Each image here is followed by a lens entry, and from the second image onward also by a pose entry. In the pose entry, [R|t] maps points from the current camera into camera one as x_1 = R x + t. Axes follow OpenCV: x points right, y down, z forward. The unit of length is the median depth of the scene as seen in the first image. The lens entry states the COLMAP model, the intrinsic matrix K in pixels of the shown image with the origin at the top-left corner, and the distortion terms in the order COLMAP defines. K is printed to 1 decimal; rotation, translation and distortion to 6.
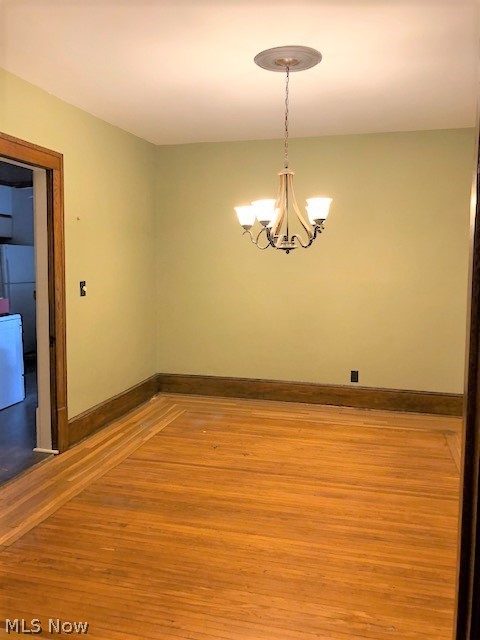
lens RADIAL K [[528.8, 0, 242.1], [0, 528.8, 319.1], [0, 0, 1]] dist [0.031297, -0.013273]
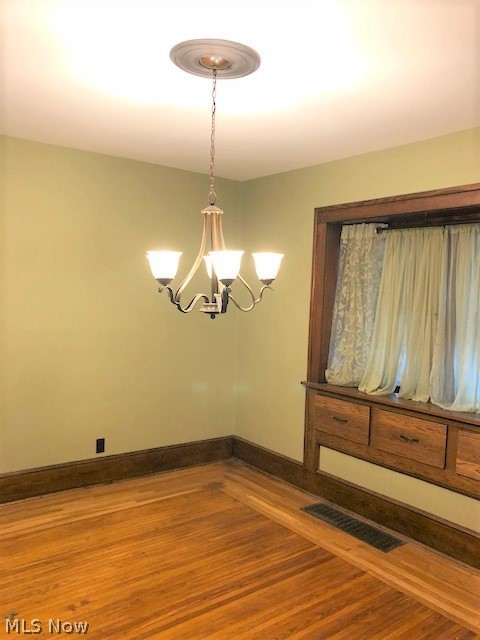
lens RADIAL K [[528.8, 0, 240.1], [0, 528.8, 330.3], [0, 0, 1]] dist [0.031297, -0.013273]
pose [[0.626945, -0.049813, 0.777470, -0.390280], [0.058580, 0.998143, 0.016713, -0.099053], [-0.776858, 0.035066, 0.628699, 0.421278]]
